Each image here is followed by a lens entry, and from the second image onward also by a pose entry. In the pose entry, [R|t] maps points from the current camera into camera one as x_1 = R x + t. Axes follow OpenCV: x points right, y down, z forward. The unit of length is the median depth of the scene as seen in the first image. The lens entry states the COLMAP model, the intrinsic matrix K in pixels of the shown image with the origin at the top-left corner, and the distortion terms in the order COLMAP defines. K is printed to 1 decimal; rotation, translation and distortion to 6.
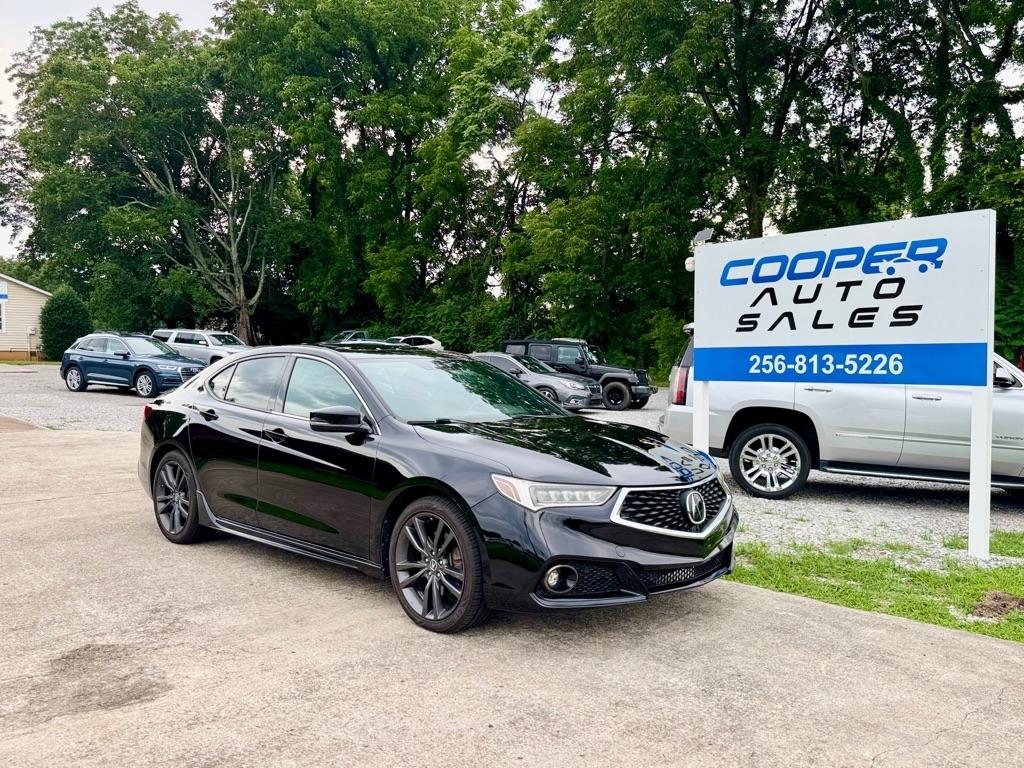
lens RADIAL K [[846.1, 0, 512.0], [0, 846.1, 384.0], [0, 0, 1]] dist [0.128102, -0.249474]
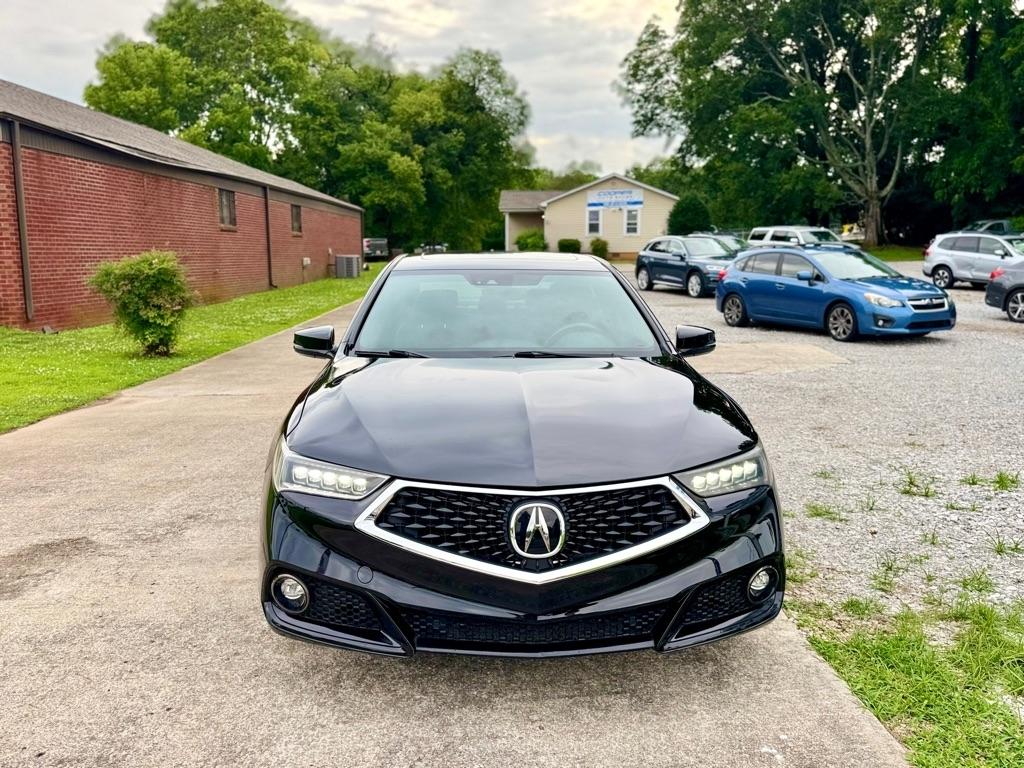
lens RADIAL K [[846.1, 0, 512.0], [0, 846.1, 384.0], [0, 0, 1]] dist [0.128102, -0.249474]
pose [[0.734215, 0.093487, -0.672450, 0.327803], [-0.012212, 0.992132, 0.124597, -0.017010], [0.678807, -0.083269, 0.729580, 0.311307]]
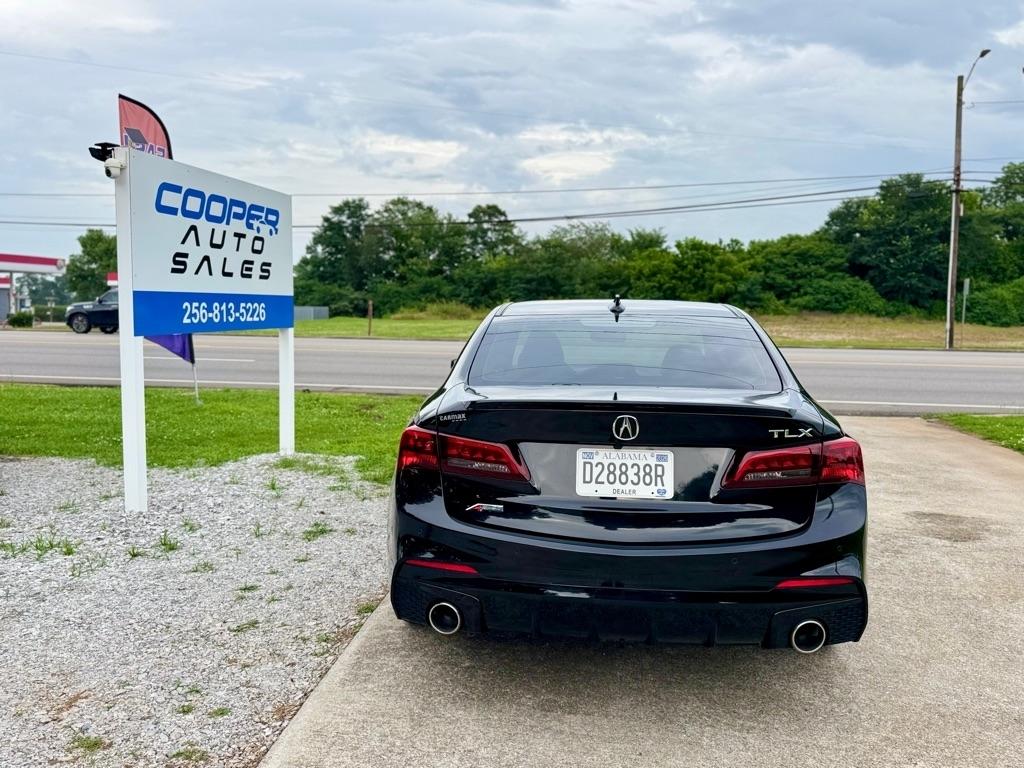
lens RADIAL K [[846.1, 0, 512.0], [0, 846.1, 384.0], [0, 0, 1]] dist [0.128102, -0.249474]
pose [[-0.617200, -0.084400, 0.782266, -0.572248], [0.001845, 0.994072, 0.108708, -0.043437], [-0.786804, 0.068538, -0.613386, 1.229108]]
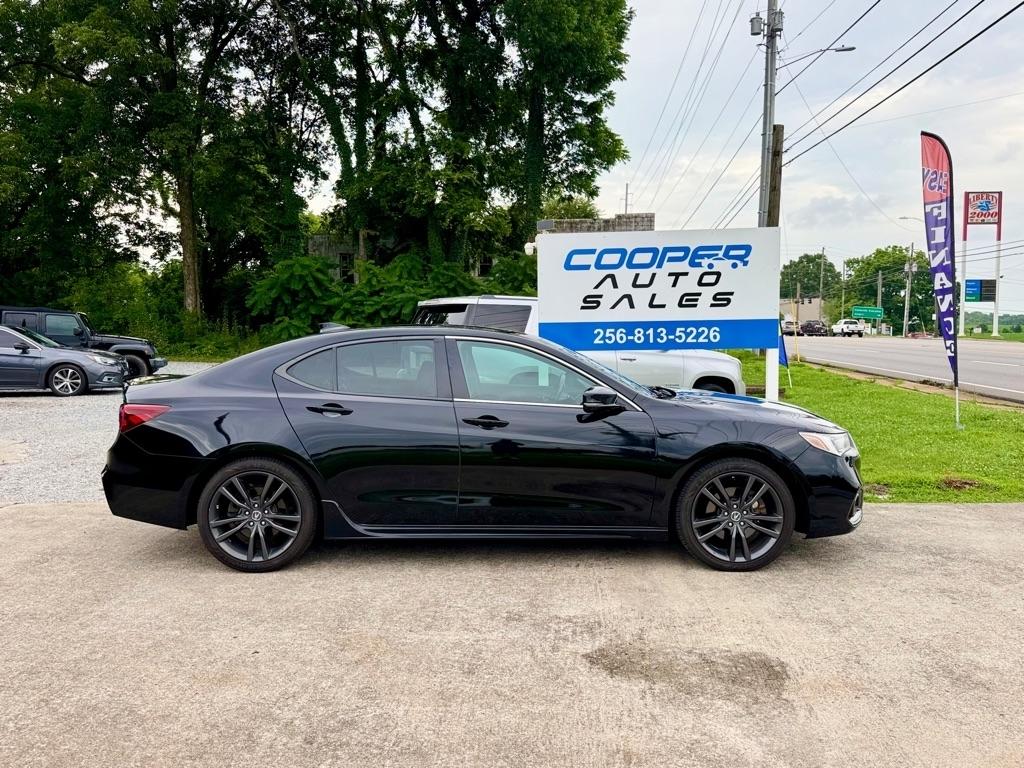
lens RADIAL K [[843.4, 0, 512.3], [0, 843.4, 380.4], [0, 0, 1]] dist [0.134056, -0.240235]
pose [[0.720368, -0.055985, 0.691329, -0.618933], [0.030383, 0.998327, 0.049187, -0.022587], [-0.692926, -0.014428, 0.720864, 0.206618]]
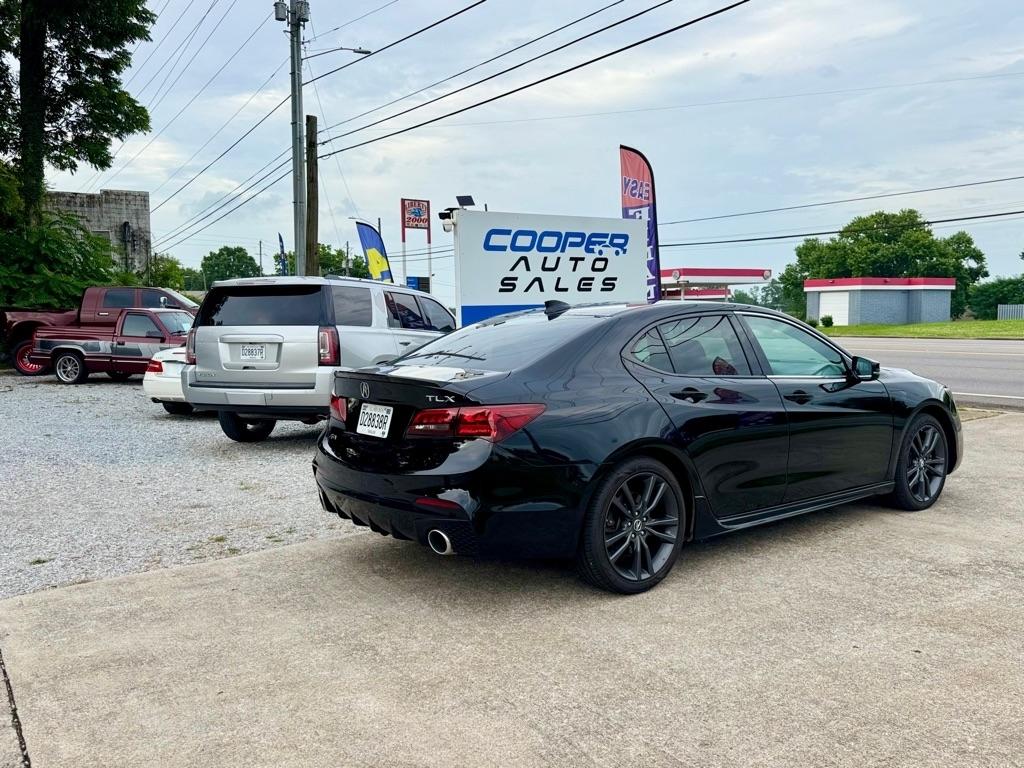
lens RADIAL K [[846.1, 0, 512.0], [0, 846.1, 384.0], [0, 0, 1]] dist [0.128102, -0.249474]
pose [[0.138092, -0.091387, 0.986194, -0.858425], [0.042180, 0.995373, 0.086332, -0.034935], [-0.989521, 0.029676, 0.141308, 0.809122]]
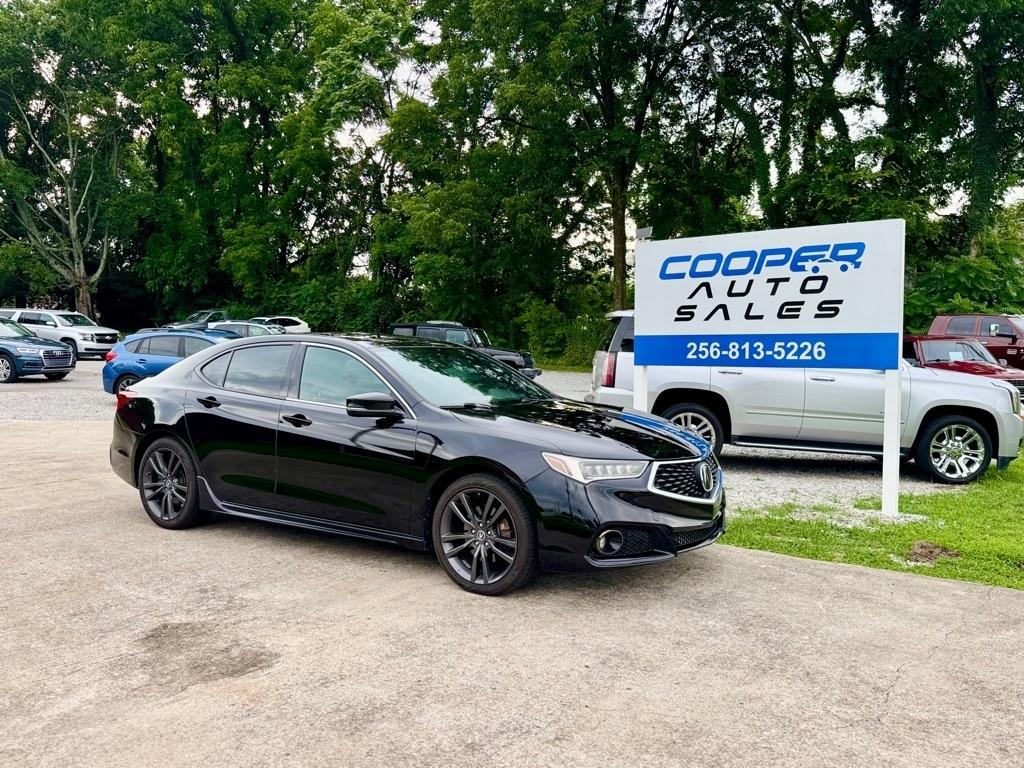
lens RADIAL K [[843.4, 0, 512.3], [0, 843.4, 380.4], [0, 0, 1]] dist [0.134056, -0.240235]
pose [[0.984744, -0.007105, 0.173865, -0.134719], [0.003929, 0.999819, 0.018610, -0.005417], [-0.173966, -0.017643, 0.984594, -0.049899]]
